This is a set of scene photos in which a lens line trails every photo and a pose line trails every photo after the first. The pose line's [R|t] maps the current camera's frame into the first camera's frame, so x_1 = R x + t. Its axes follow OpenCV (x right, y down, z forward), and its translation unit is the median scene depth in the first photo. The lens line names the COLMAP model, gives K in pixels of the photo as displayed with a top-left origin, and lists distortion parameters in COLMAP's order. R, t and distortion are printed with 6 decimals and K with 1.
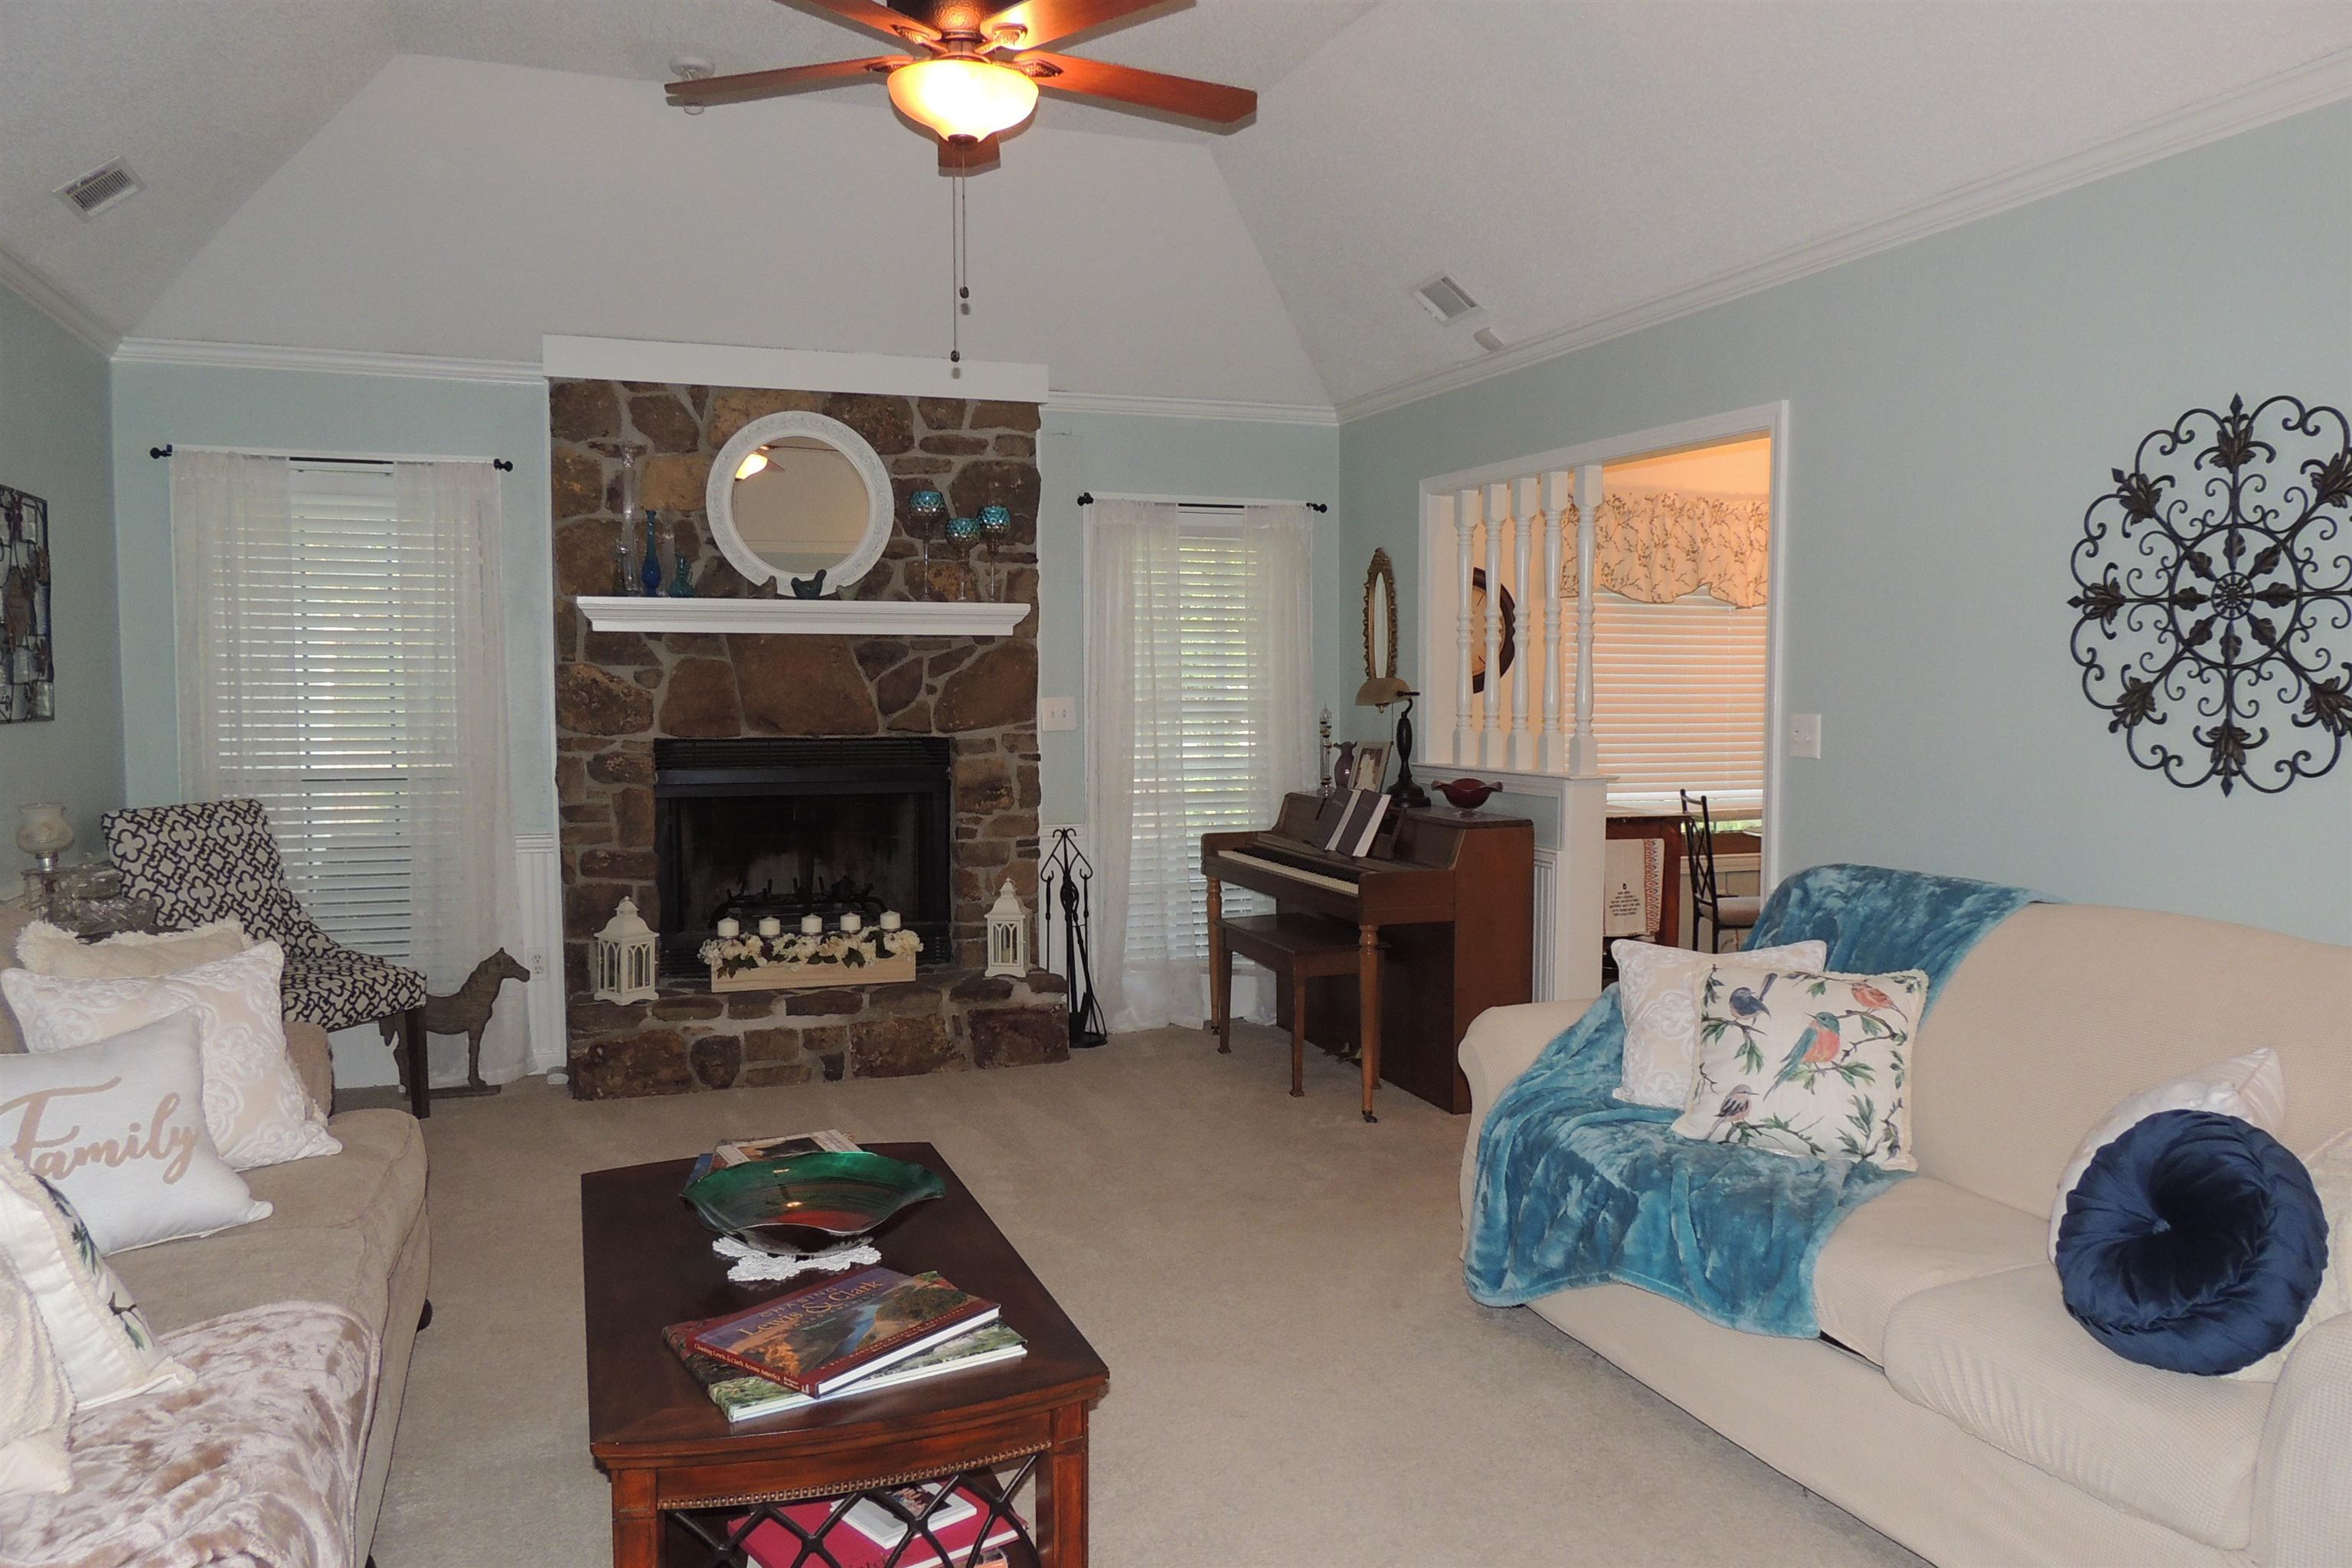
lens RADIAL K [[1680.4, 0, 1180.8], [0, 1680.4, 785.1], [0, 0, 1]] dist [-0.013646, -0.003922]
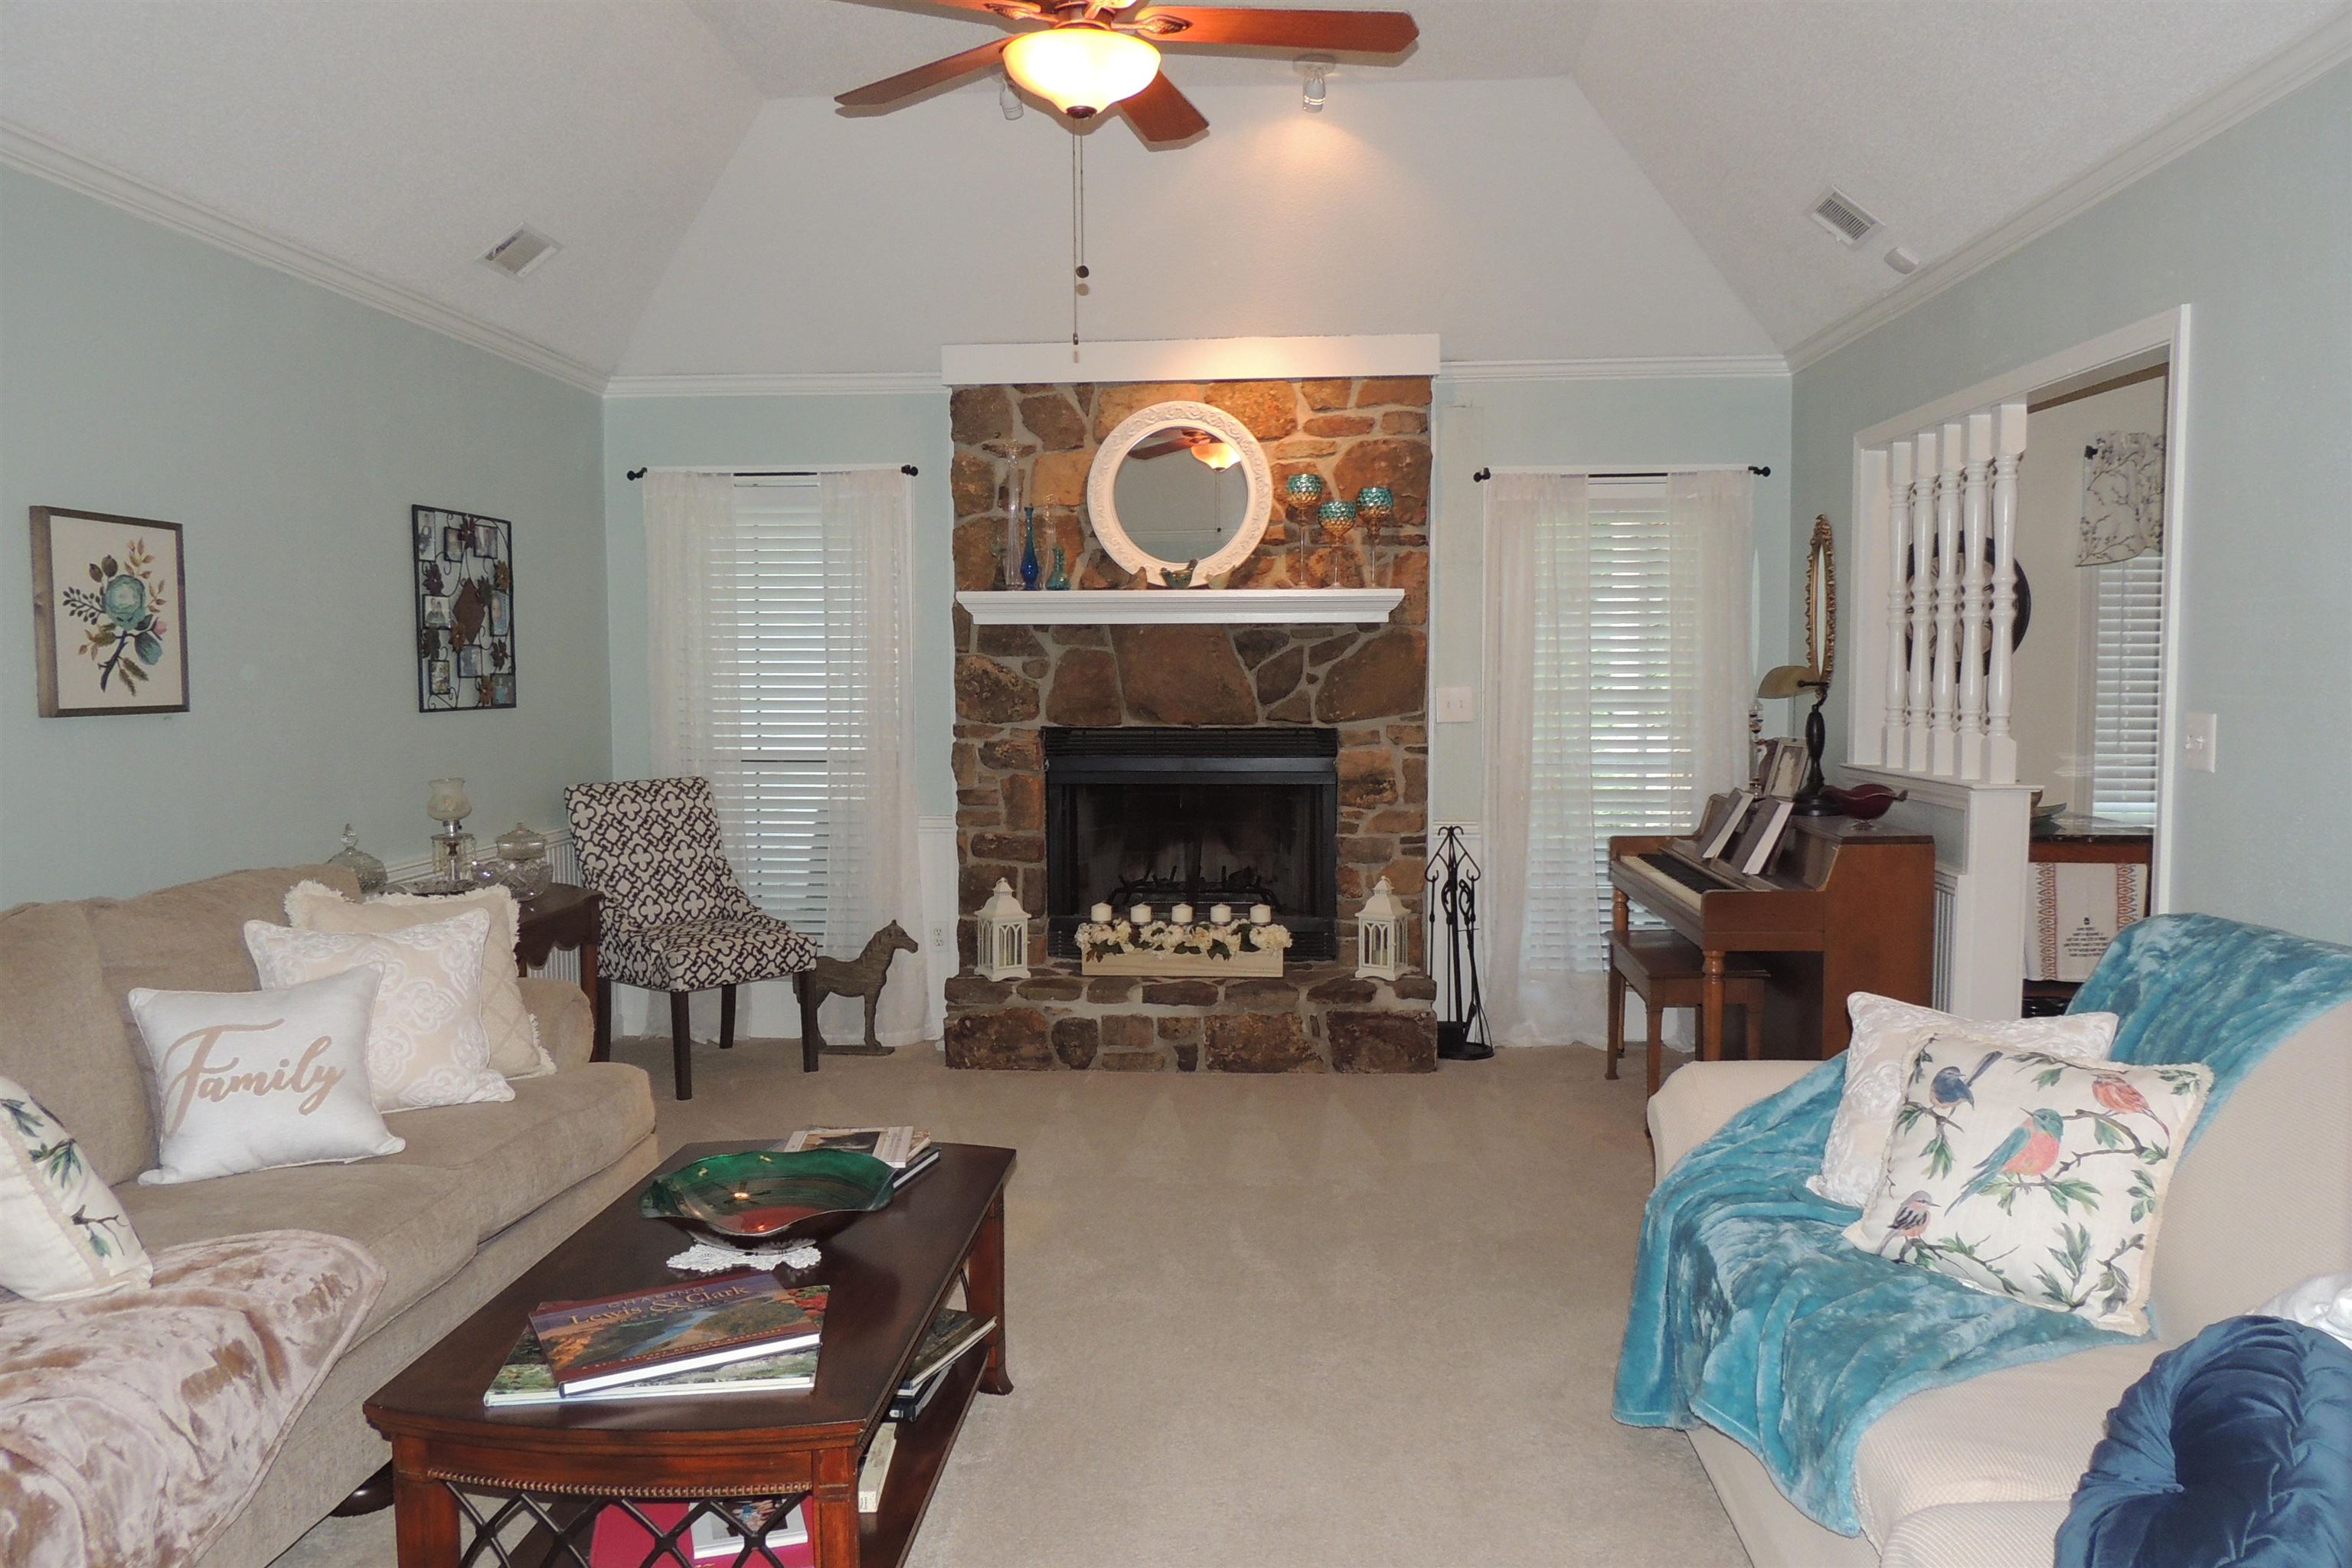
lens RADIAL K [[1680.4, 0, 1176.5], [0, 1680.4, 781.0], [0, 0, 1]] dist [-0.015010, -0.005242]
pose [[0.914406, 0.023244, -0.404130, 0.193284], [-0.020085, 0.999726, 0.012056, -0.008758], [0.404299, -0.002907, 0.914622, 0.086667]]
